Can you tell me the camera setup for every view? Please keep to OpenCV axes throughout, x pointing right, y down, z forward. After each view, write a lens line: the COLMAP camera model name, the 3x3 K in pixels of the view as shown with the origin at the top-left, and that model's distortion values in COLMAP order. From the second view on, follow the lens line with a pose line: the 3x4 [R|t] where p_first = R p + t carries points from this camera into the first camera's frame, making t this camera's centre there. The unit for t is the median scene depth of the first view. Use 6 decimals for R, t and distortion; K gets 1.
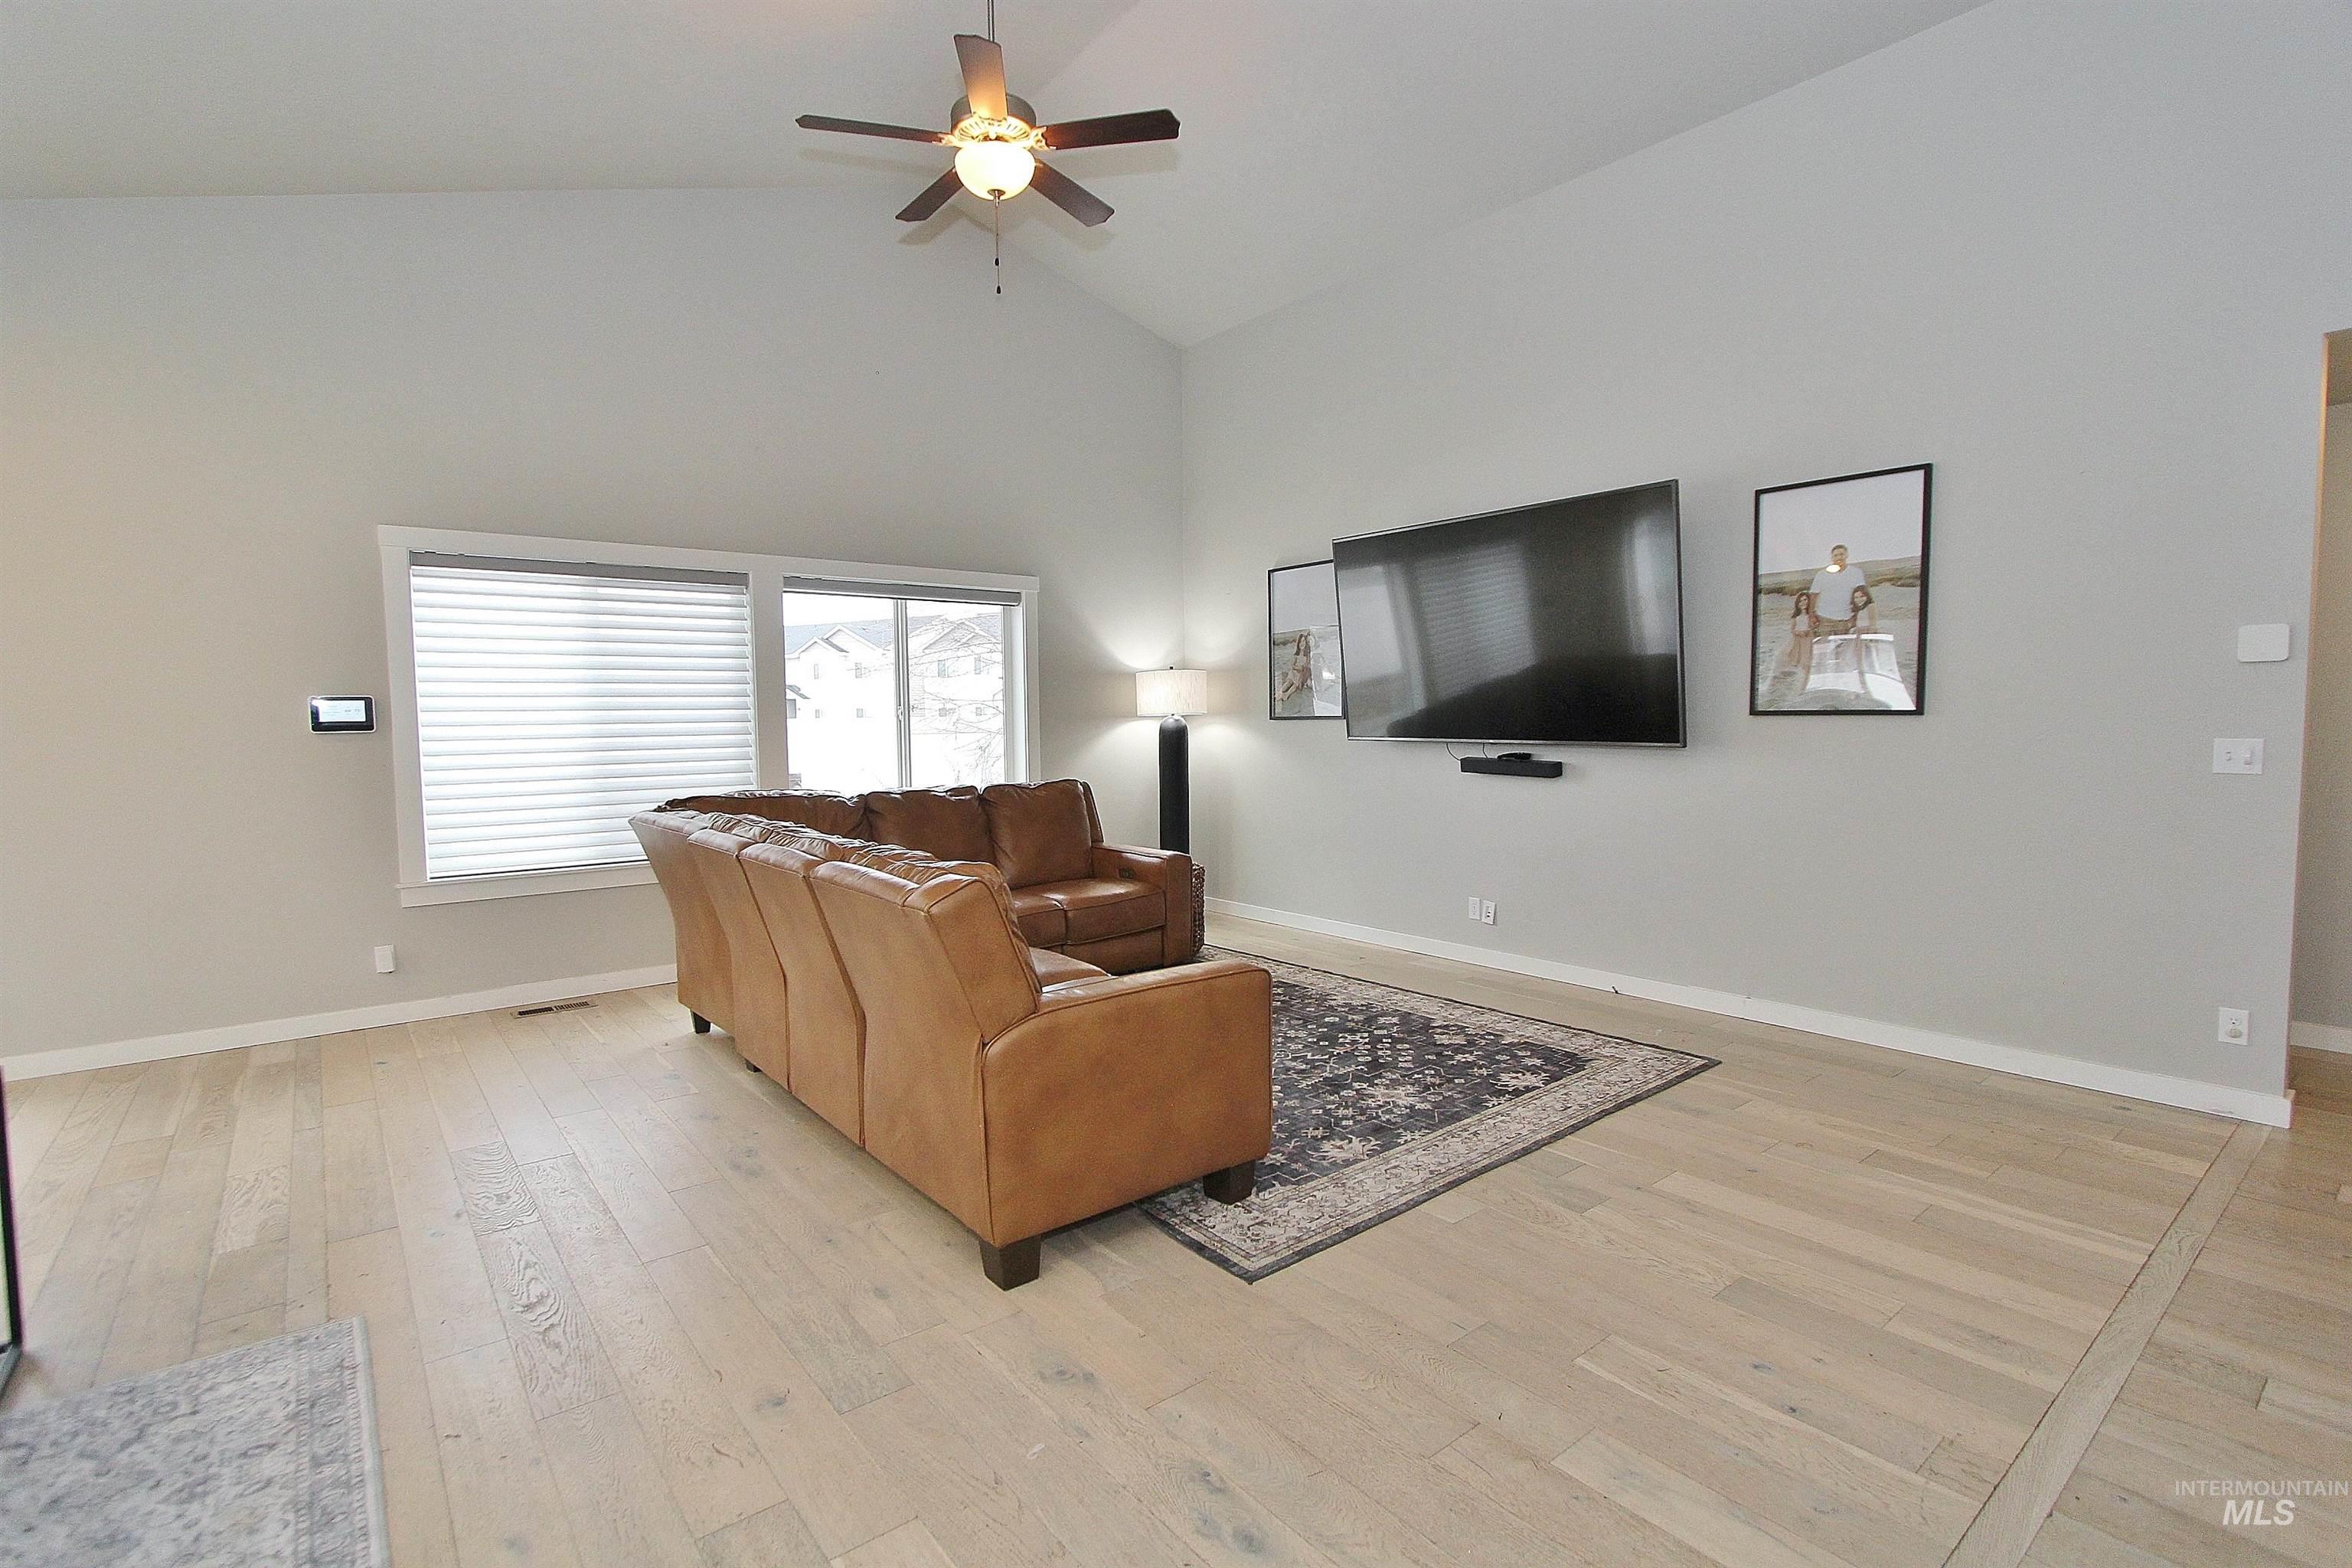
lens RADIAL K [[1087.6, 0, 1170.0], [0, 1087.6, 777.5], [0, 0, 1]] dist [-0.009398, -0.000019]
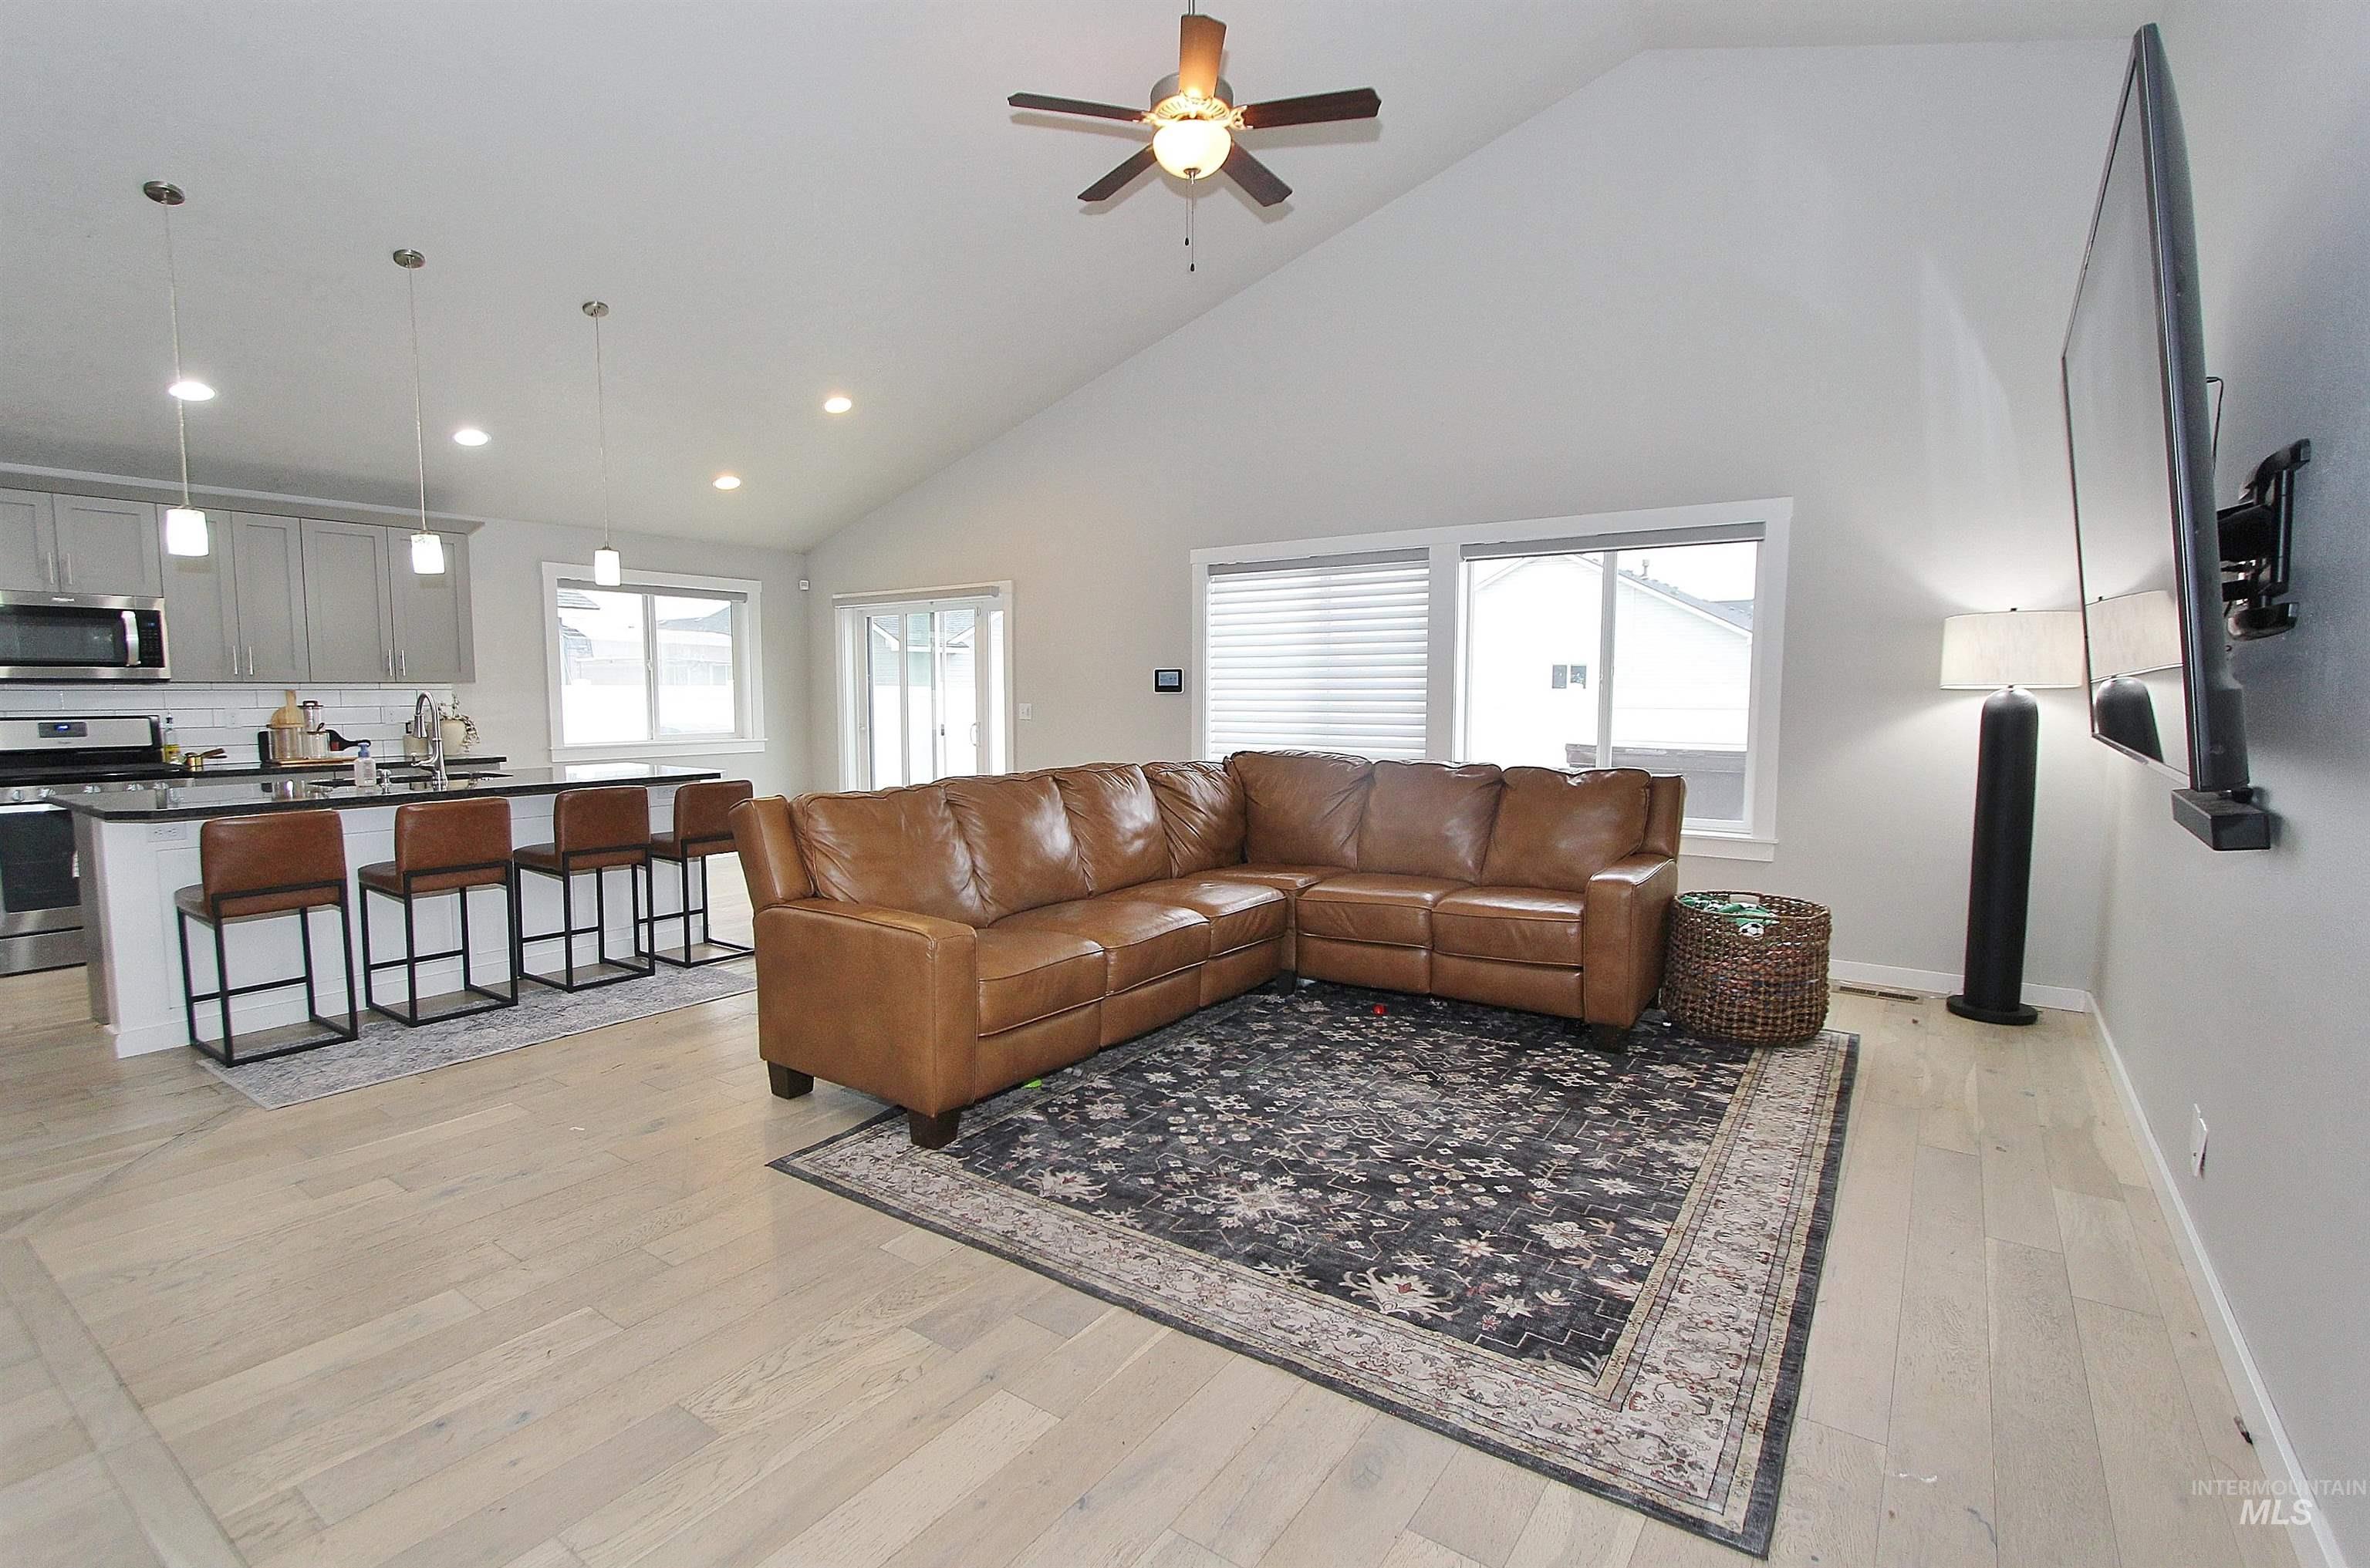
lens RADIAL K [[1095.8, 0, 1185.3], [0, 1095.8, 787.4], [0, 0, 1]] dist [-0.009398, -0.000019]
pose [[0.282844, 0.099581, -0.953983, 0.810595], [-0.056727, 0.994592, 0.087001, -0.050077], [0.957487, 0.029509, 0.286963, 0.667051]]
